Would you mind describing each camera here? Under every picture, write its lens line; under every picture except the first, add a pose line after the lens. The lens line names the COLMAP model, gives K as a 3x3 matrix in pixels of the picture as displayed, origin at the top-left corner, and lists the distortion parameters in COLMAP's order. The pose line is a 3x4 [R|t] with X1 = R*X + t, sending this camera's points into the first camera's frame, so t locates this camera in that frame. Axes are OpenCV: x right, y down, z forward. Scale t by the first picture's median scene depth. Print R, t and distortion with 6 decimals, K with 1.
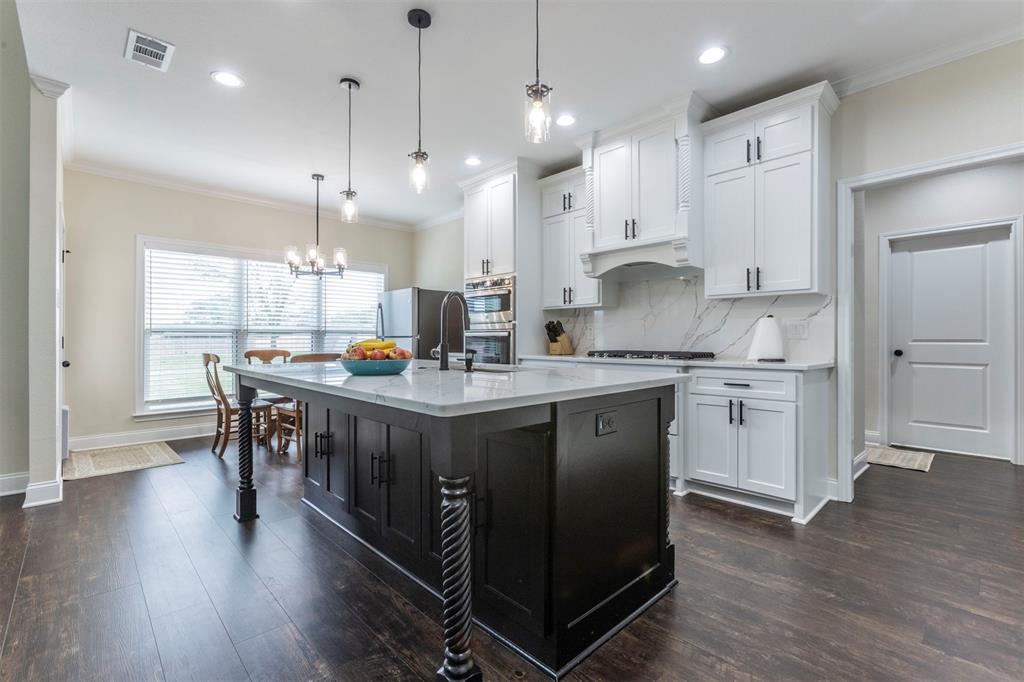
lens RADIAL K [[457.7, 0, 512.0], [0, 457.7, 341.0], [0, 0, 1]] dist [-0.011416, 0.000166]
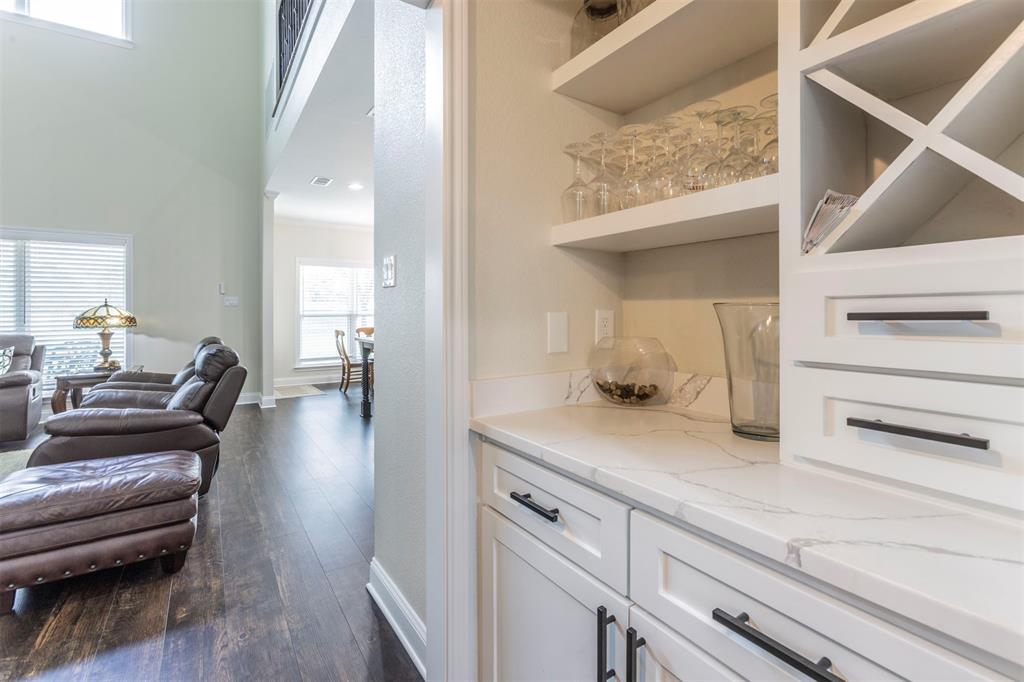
lens RADIAL K [[460.6, 0, 507.9], [0, 460.6, 310.4], [0, 0, 1]] dist [0.000667, 0.000198]
pose [[0.984735, -0.000469, -0.174062, 0.261077], [-0.001149, 0.999957, -0.009196, -0.033834], [0.174059, 0.009256, 0.984692, -0.614789]]
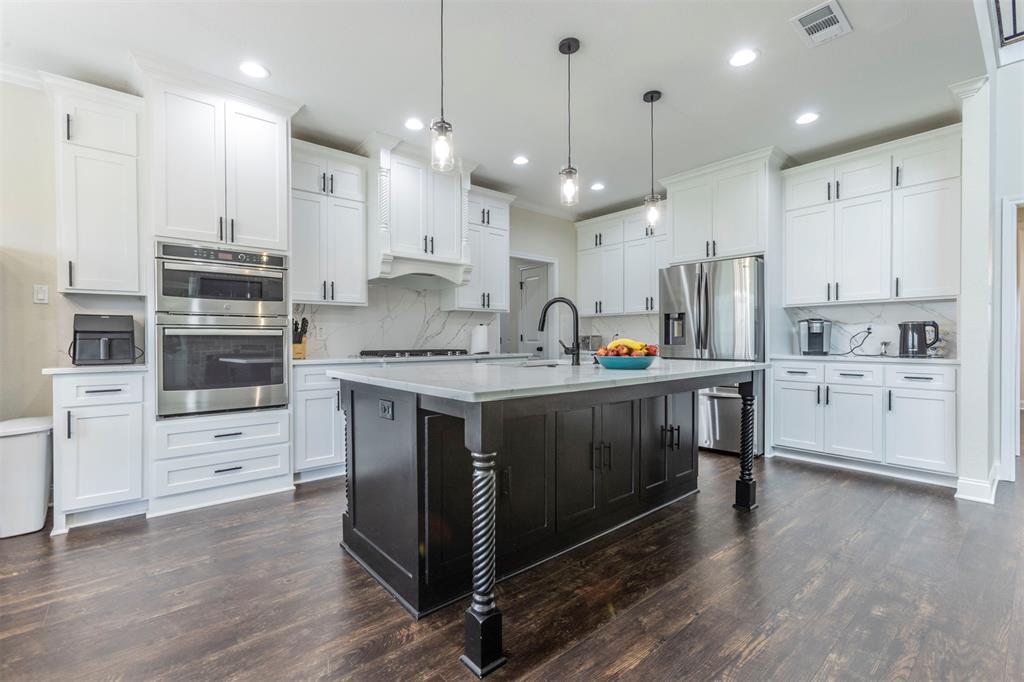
lens RADIAL K [[477.0, 0, 525.3], [0, 477.0, 337.8], [0, 0, 1]] dist [0.002897, 0.000664]
pose [[0.063155, 0.004120, 0.997995, -0.862079], [0.004808, 0.999979, -0.004432, -0.001821], [-0.997992, 0.005079, 0.063134, 0.626546]]
